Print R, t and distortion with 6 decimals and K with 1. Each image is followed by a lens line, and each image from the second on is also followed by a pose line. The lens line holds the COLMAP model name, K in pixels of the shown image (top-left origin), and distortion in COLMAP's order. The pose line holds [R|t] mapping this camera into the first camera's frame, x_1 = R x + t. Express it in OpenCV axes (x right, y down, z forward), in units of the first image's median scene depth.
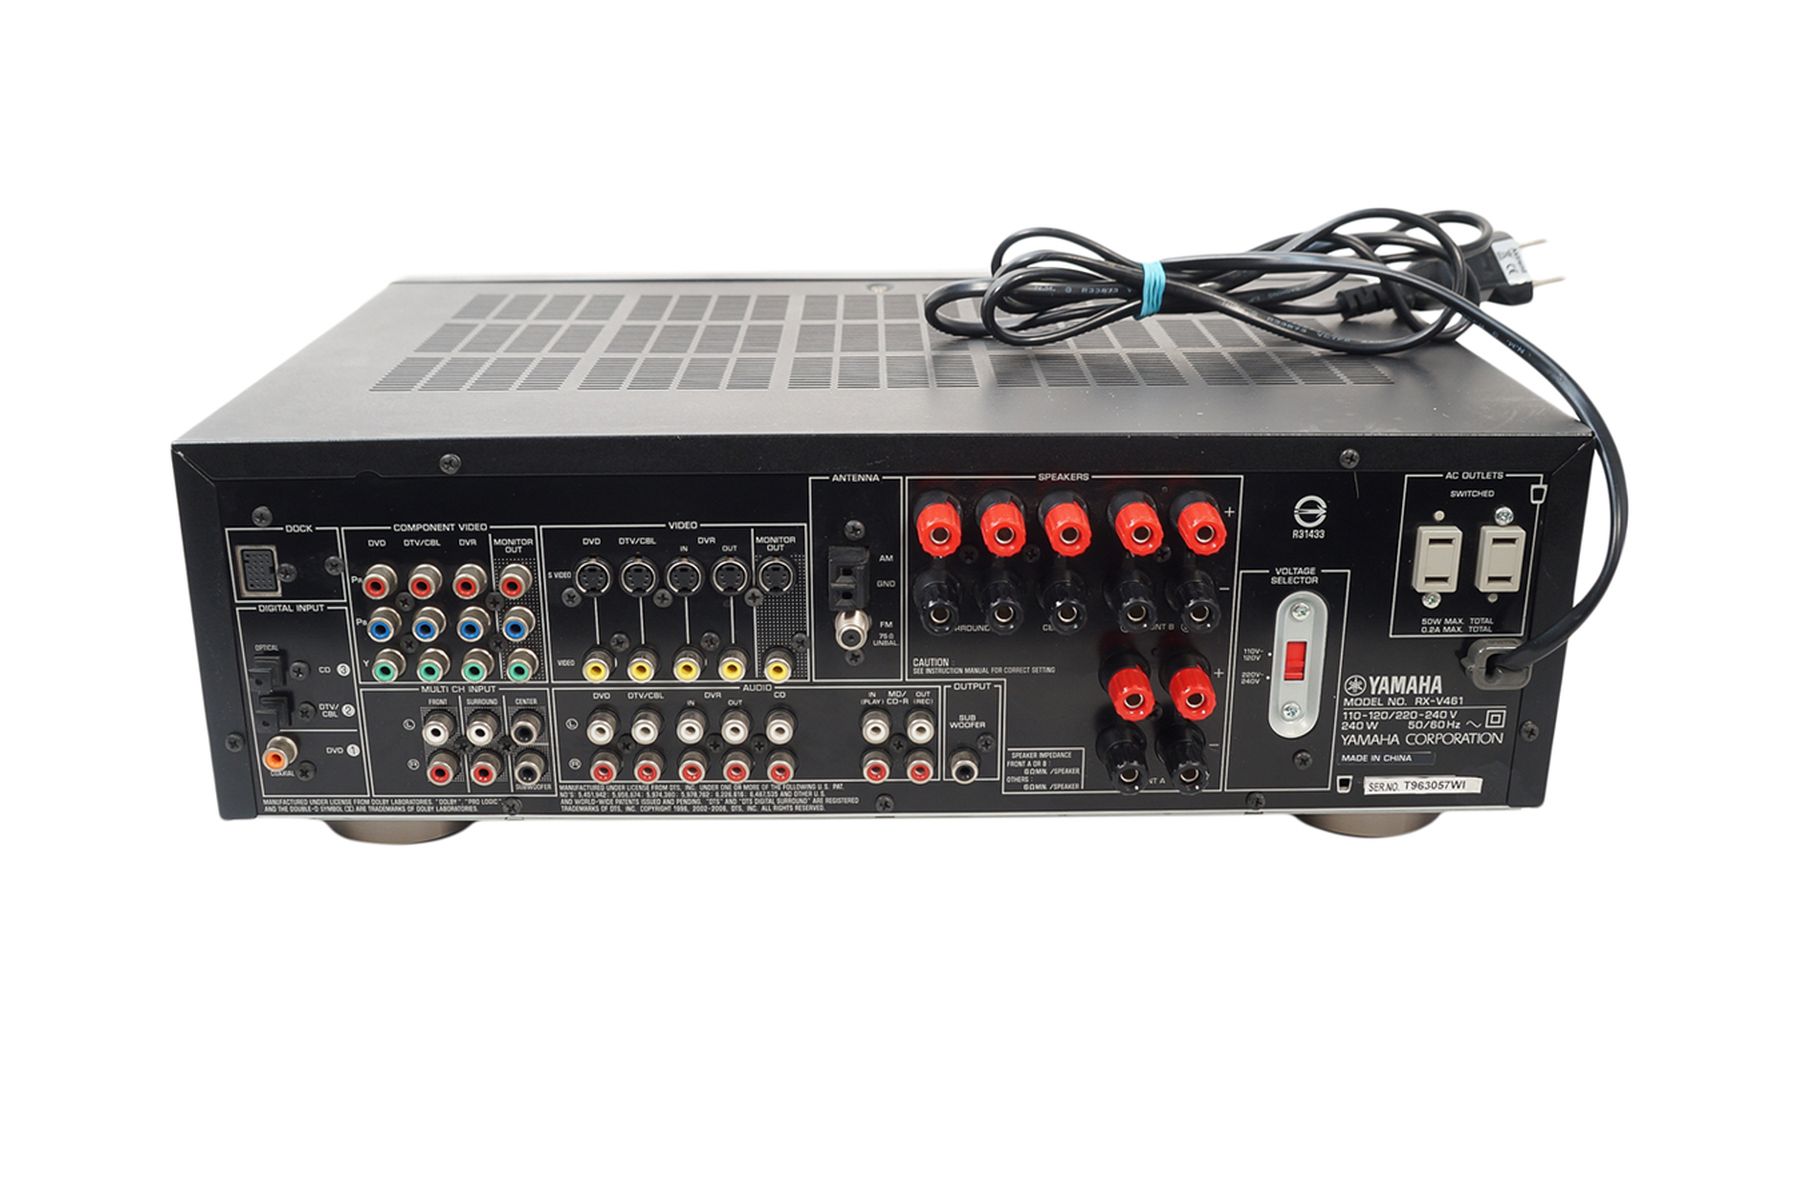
lens RADIAL K [[1679.1, 0, 898.3], [0, 1679.1, 582.7], [0, 0, 1]] dist [-0.112731, 0.000000]
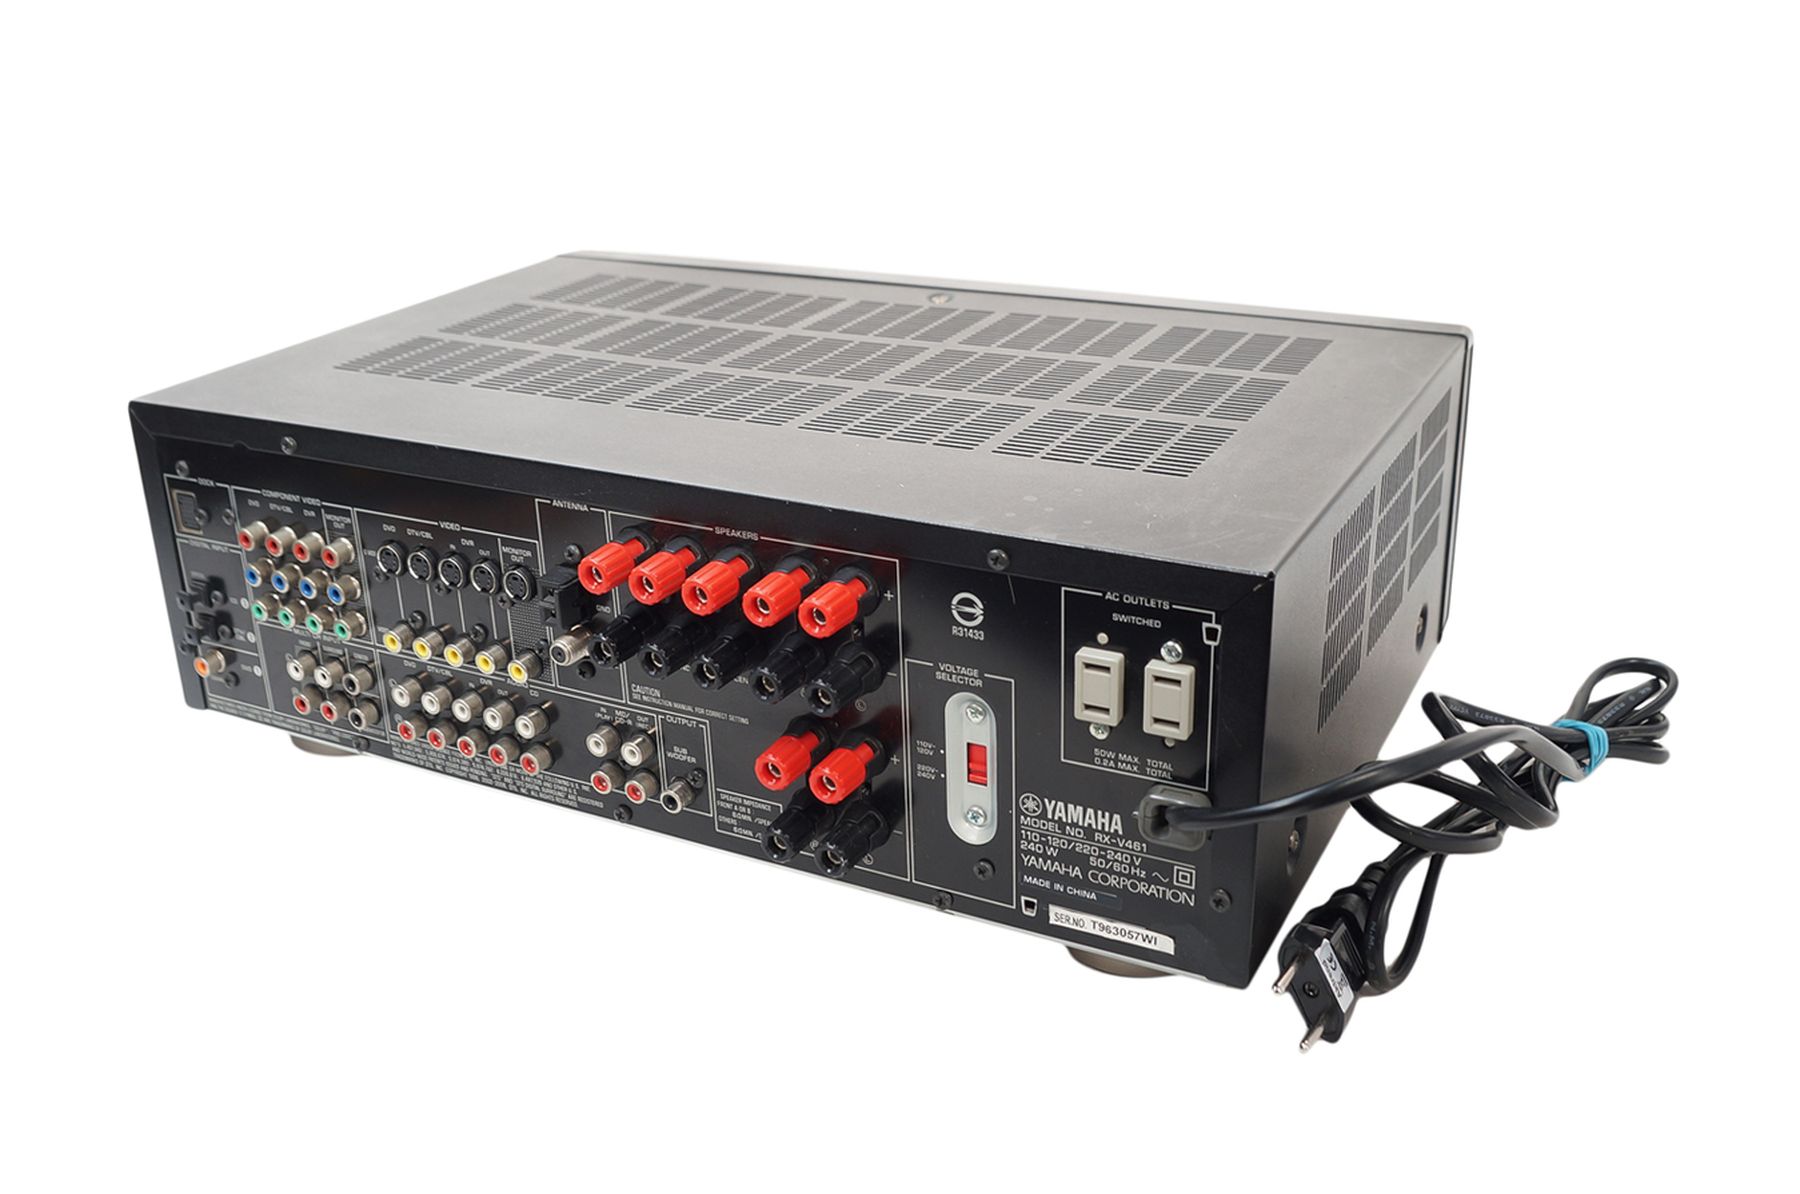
lens RADIAL K [[1679.1, 0, 906.5], [0, 1679.1, 608.7], [0, 0, 1]] dist [-0.112731, 0.000000]
pose [[0.883096, 0.168282, -0.437977, 0.602491], [-0.146021, 0.985683, 0.084301, -0.112484], [0.445892, -0.010492, 0.895025, 0.146799]]
